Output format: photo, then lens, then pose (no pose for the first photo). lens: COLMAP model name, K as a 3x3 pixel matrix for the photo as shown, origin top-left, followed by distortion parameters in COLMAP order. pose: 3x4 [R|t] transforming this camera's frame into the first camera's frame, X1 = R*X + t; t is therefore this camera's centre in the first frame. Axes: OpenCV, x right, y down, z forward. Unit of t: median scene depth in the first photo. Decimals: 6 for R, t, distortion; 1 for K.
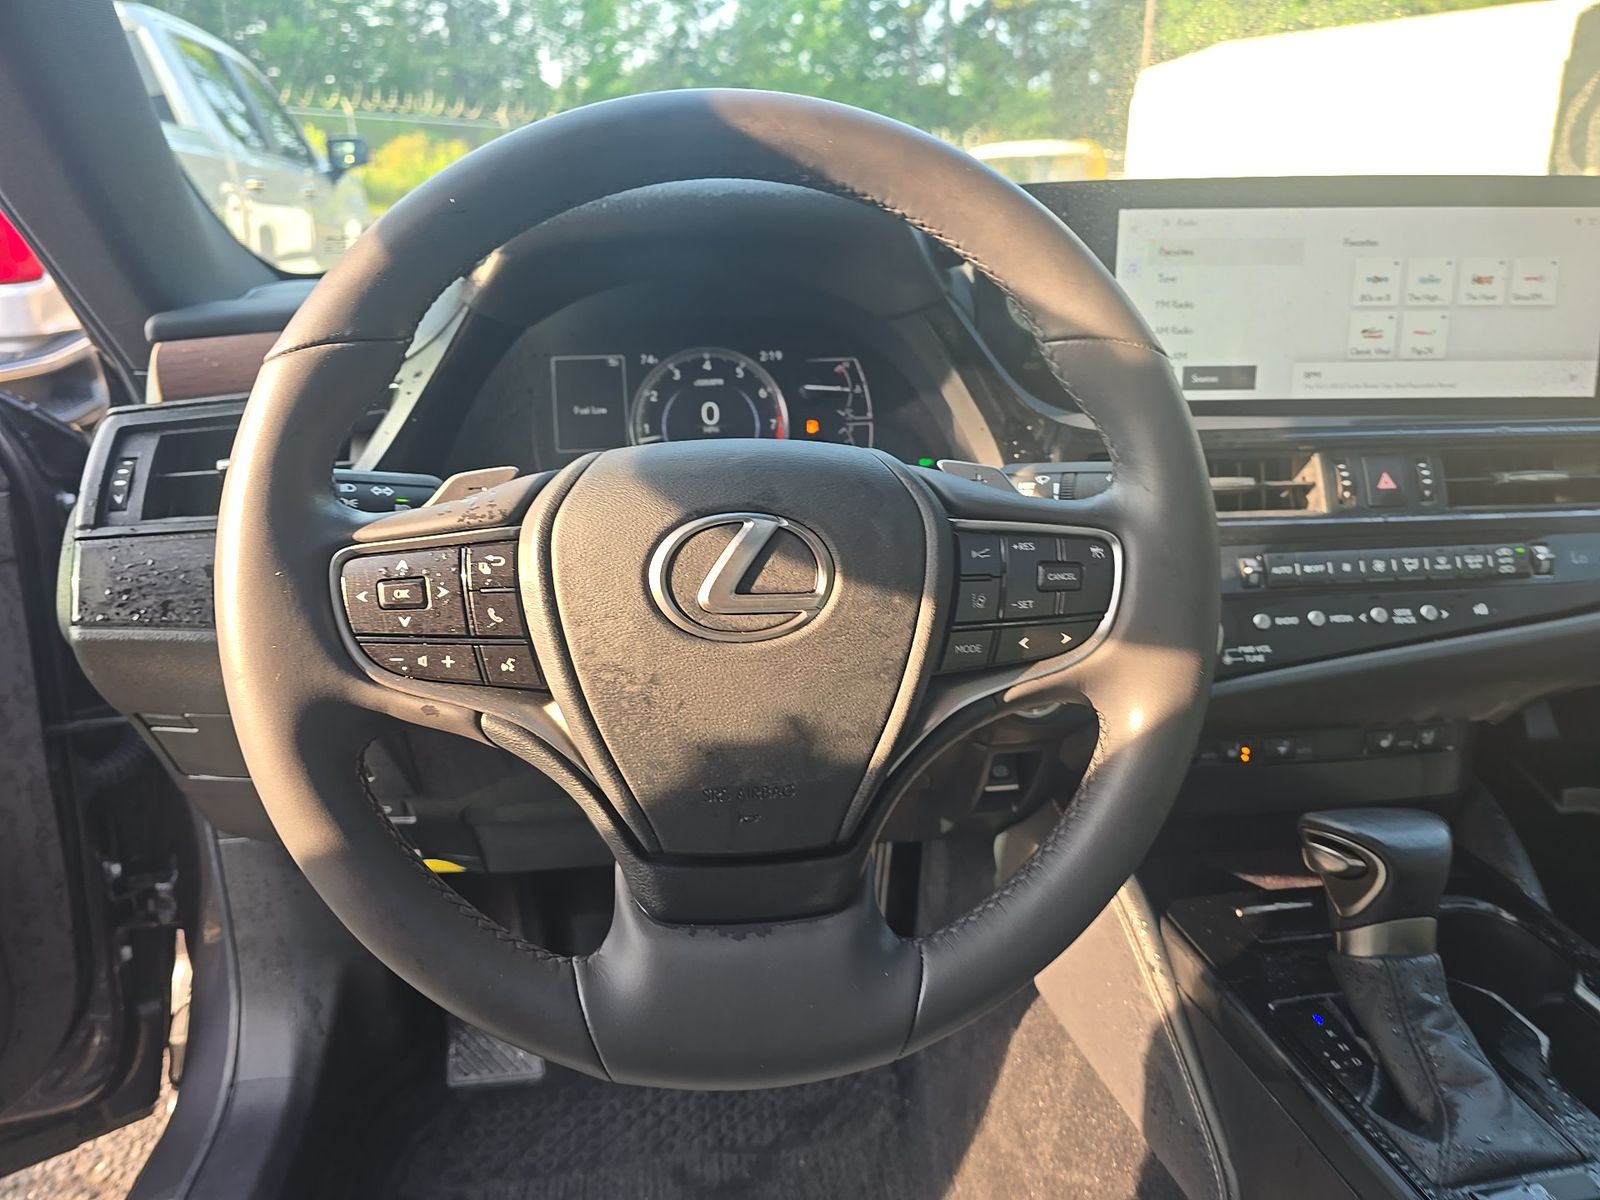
lens RADIAL K [[1067.9, 0, 806.6], [0, 1067.9, 603.7], [0, 0, 1]] dist [0.011474, -0.013380]
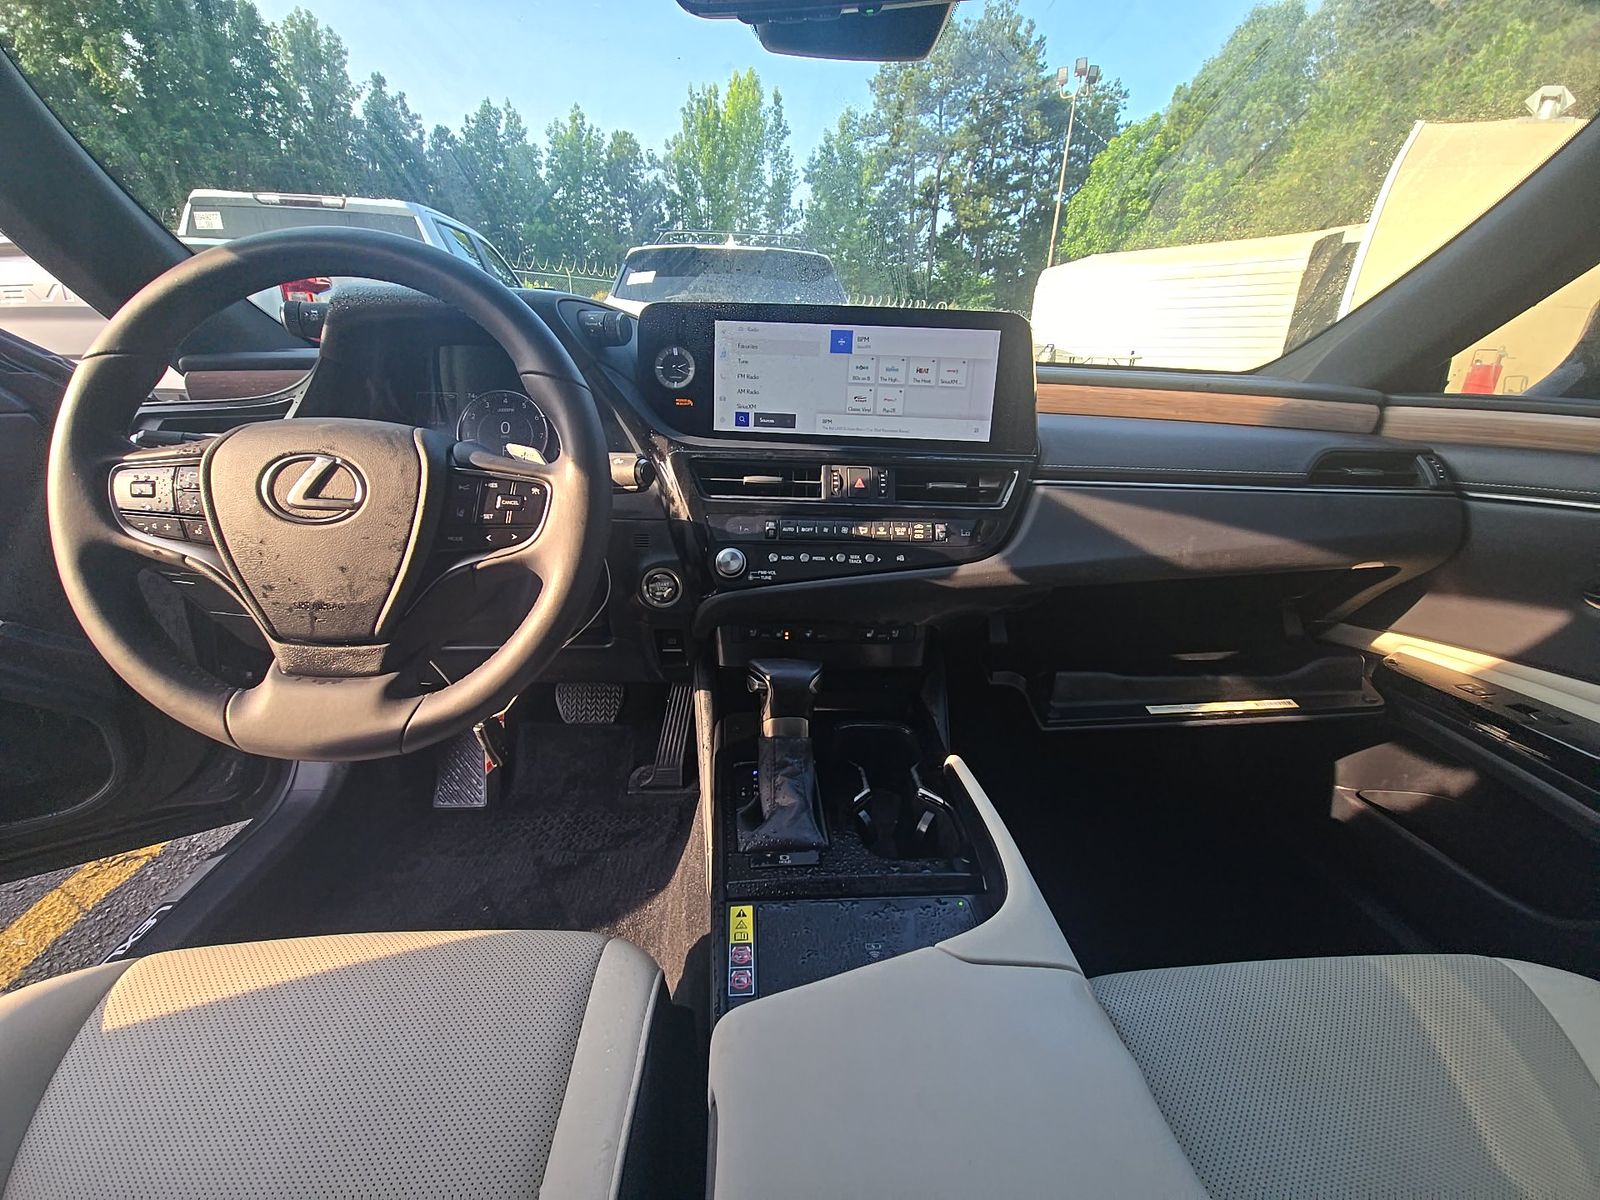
lens RADIAL K [[629.5, 0, 804.2], [0, 629.5, 604.3], [0, 0, 1]] dist [-0.000585, 0.000097]
pose [[0.997553, 0.059908, -0.036043, 0.498508], [-0.058514, 0.997542, 0.038555, 0.048860], [0.038264, -0.036352, 0.998606, -0.044970]]
